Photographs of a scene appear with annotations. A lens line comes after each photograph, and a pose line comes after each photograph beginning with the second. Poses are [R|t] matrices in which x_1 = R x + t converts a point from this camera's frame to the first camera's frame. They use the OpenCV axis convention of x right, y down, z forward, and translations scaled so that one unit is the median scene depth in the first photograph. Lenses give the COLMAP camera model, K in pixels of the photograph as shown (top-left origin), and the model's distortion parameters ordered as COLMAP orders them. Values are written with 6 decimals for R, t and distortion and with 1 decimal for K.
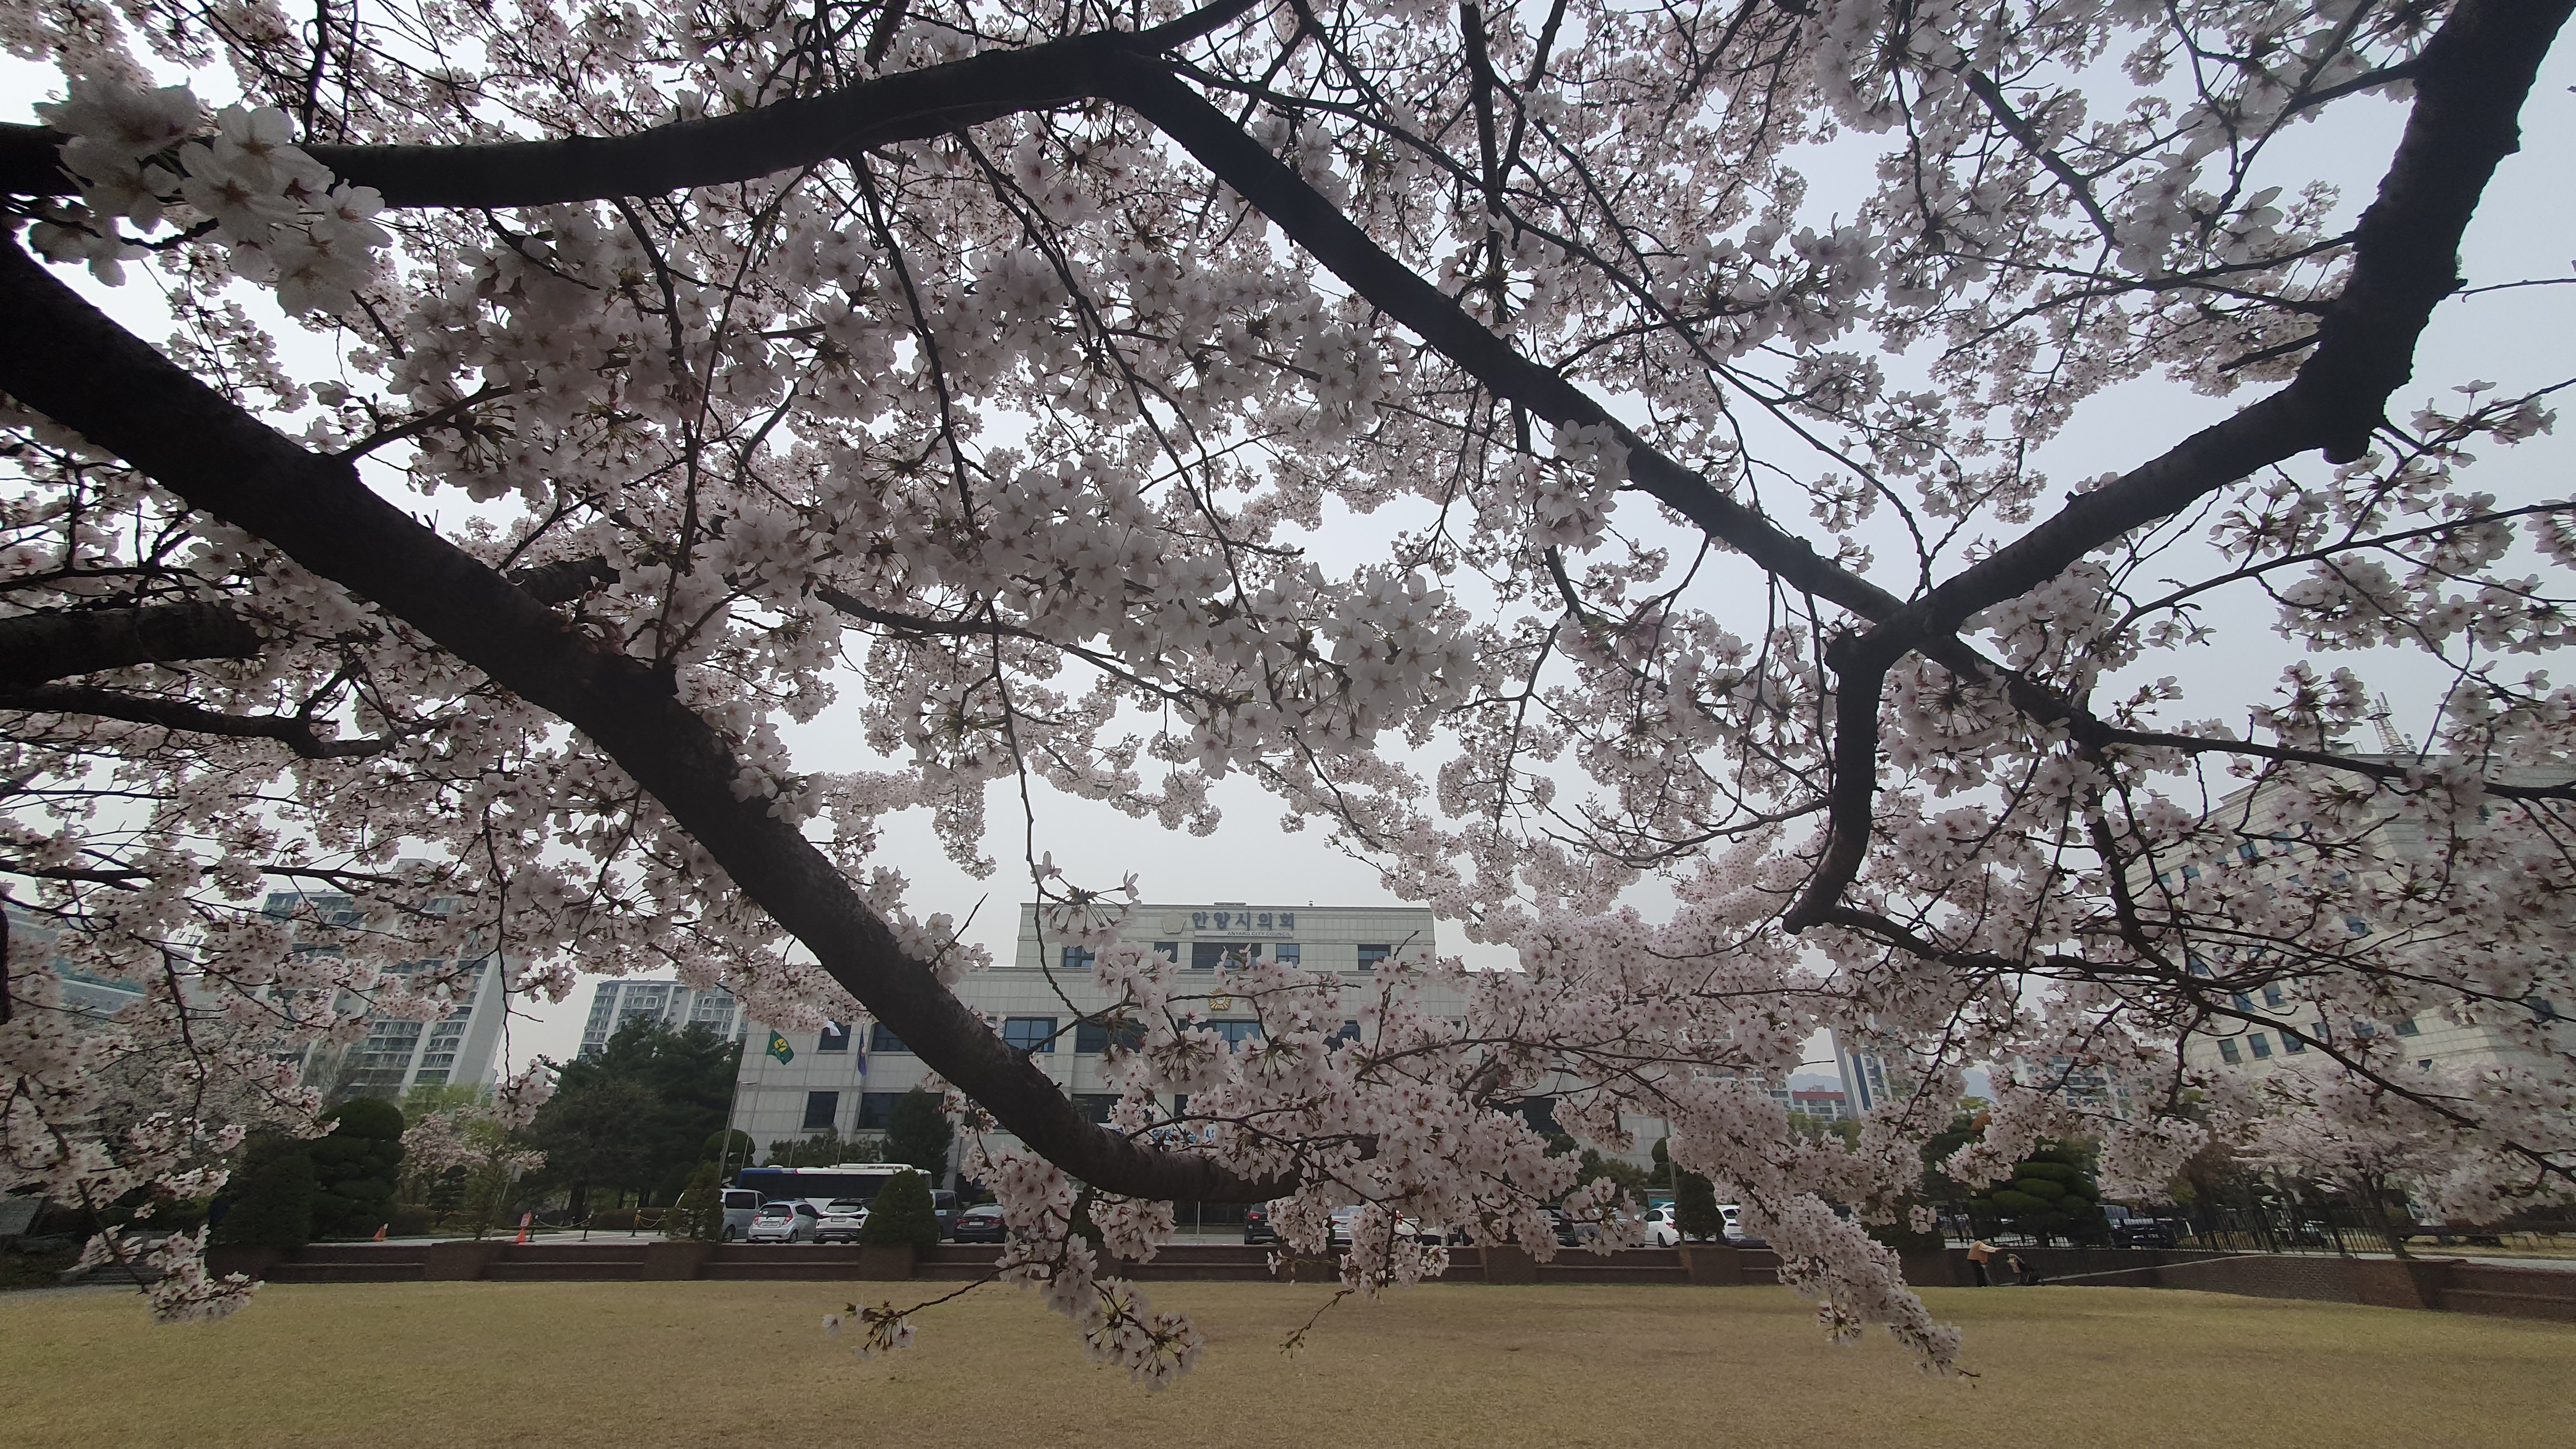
lens RADIAL K [[996.9, 0, 1285.3], [0, 996.9, 726.2], [0, 0, 1]] dist [0.008151, -0.000342]
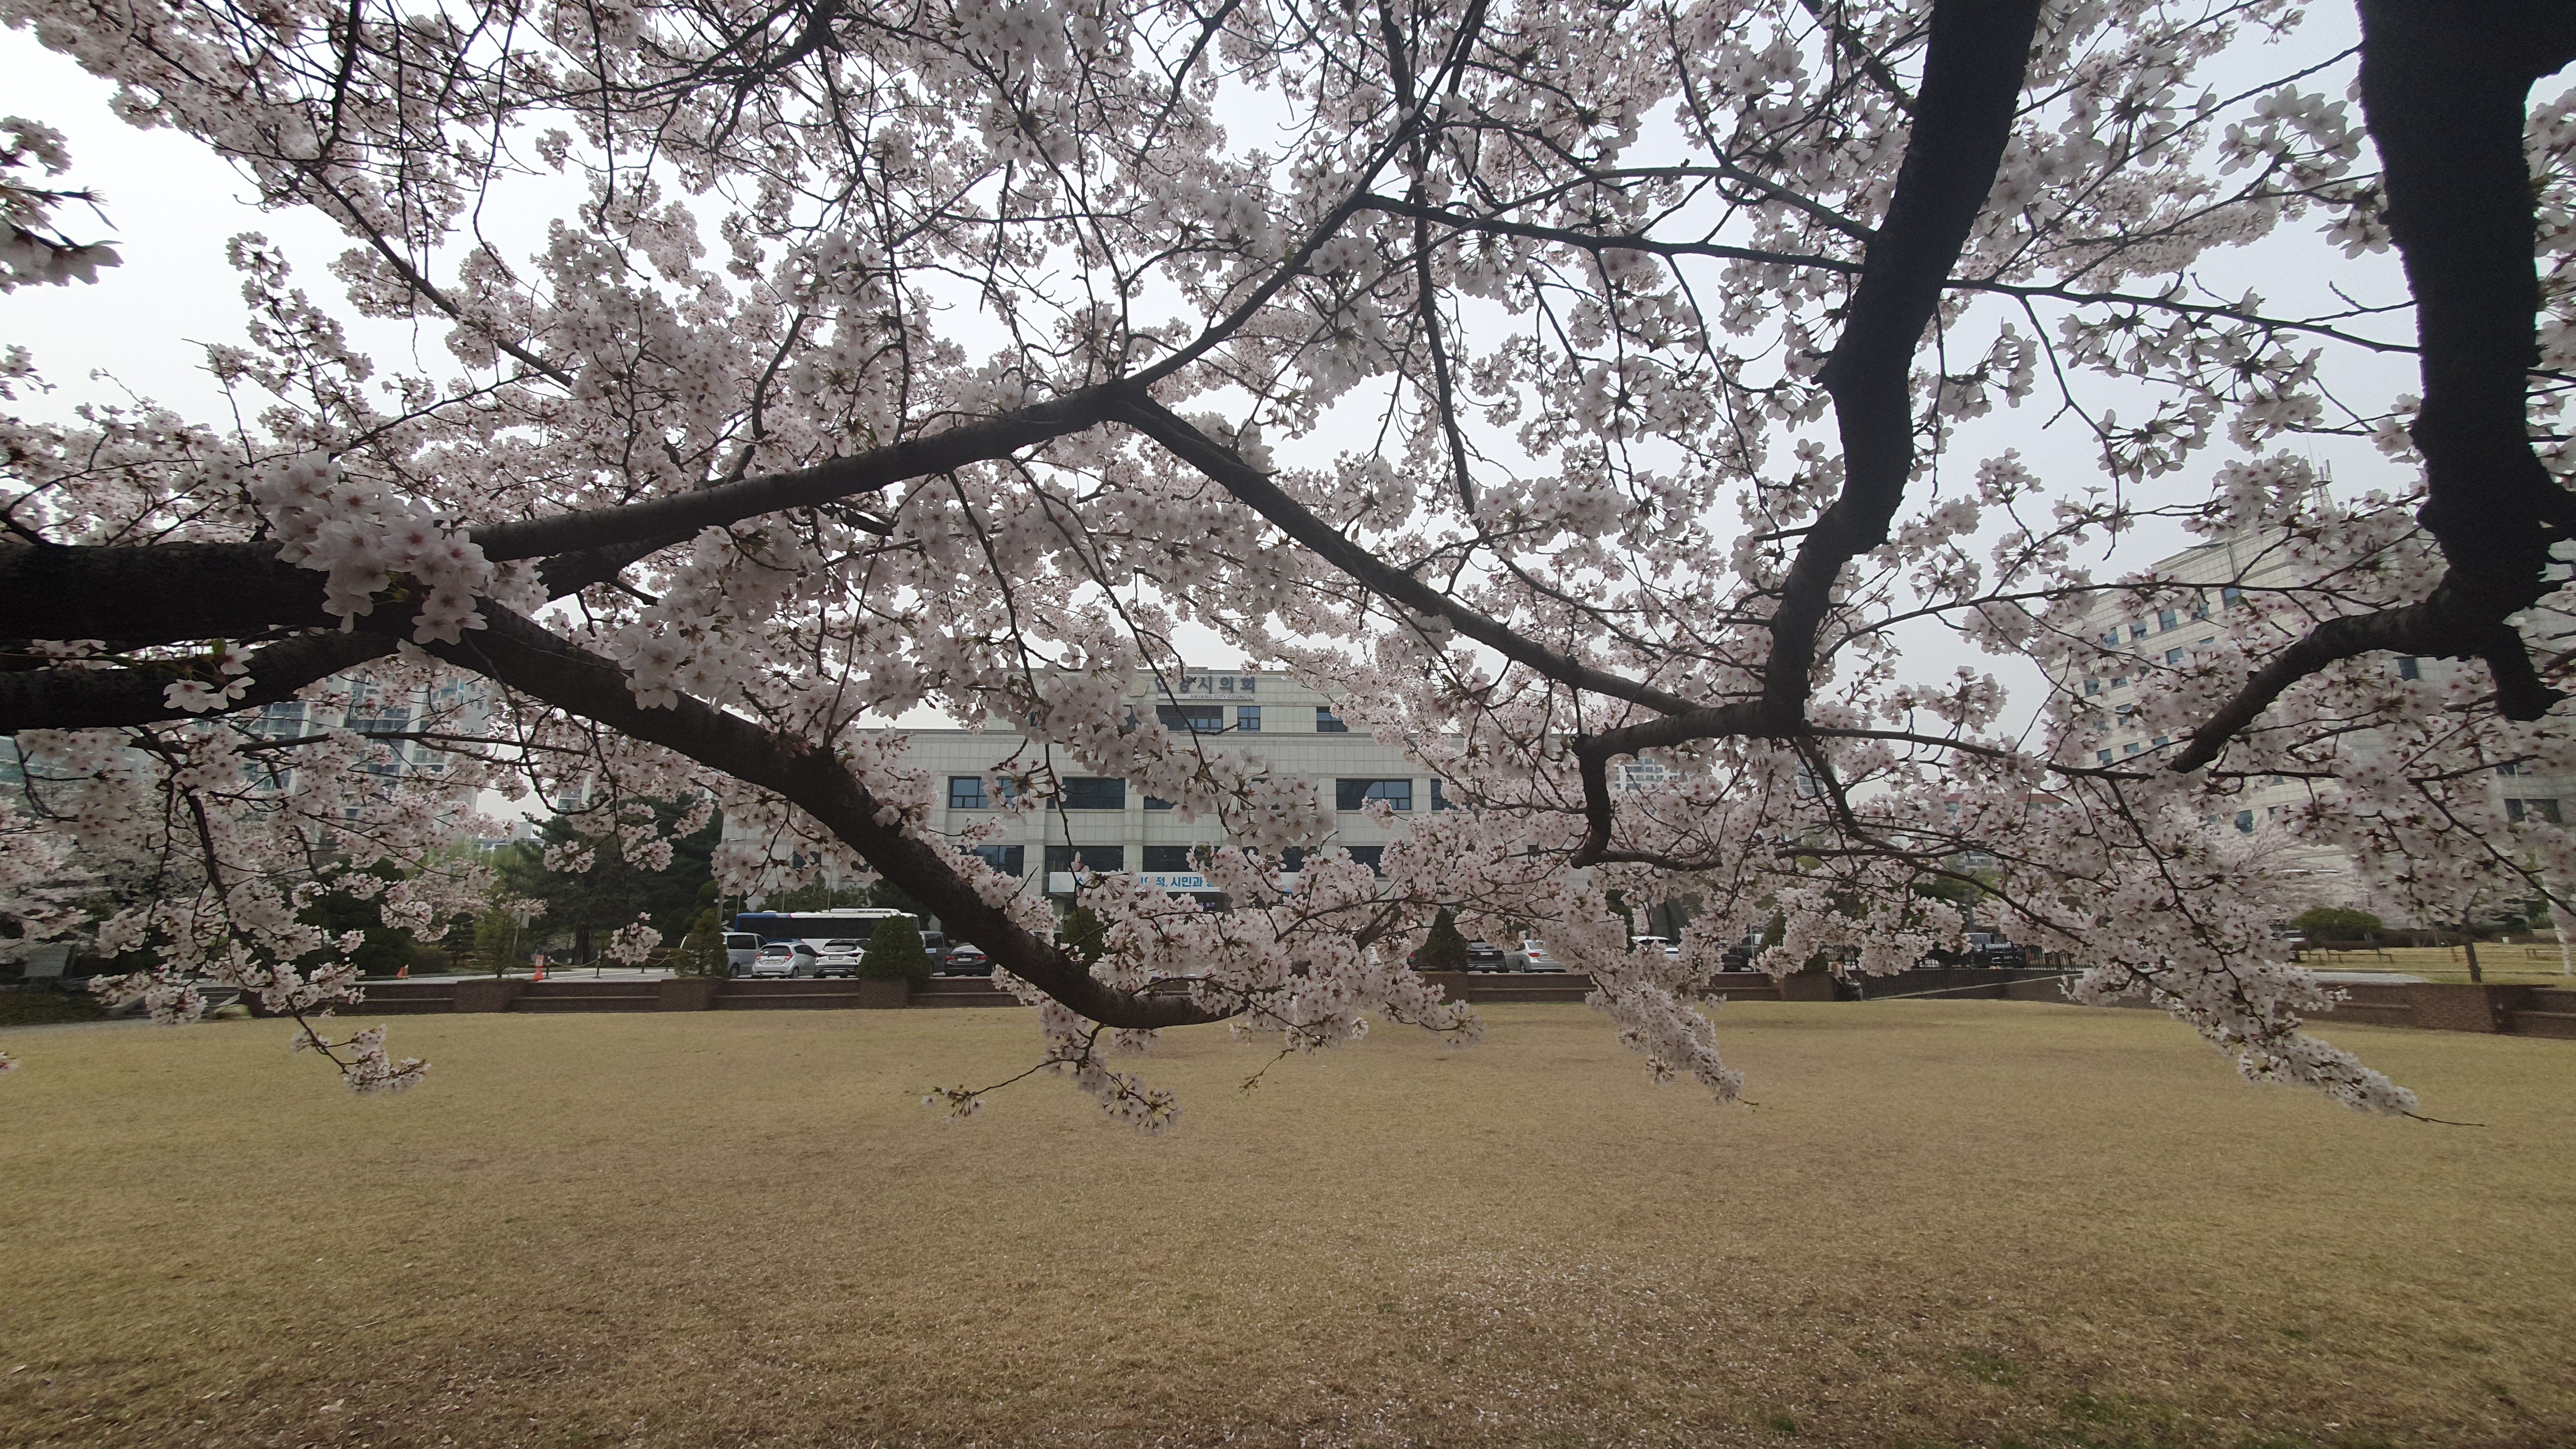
lens RADIAL K [[996.9, 0, 1288.3], [0, 996.9, 722.9], [0, 0, 1]] dist [0.008151, -0.000342]
pose [[0.999175, -0.000521, 0.040605, 0.006451], [-0.008999, 0.972217, 0.233909, -0.130250], [-0.039598, -0.234082, 0.971410, -0.141634]]
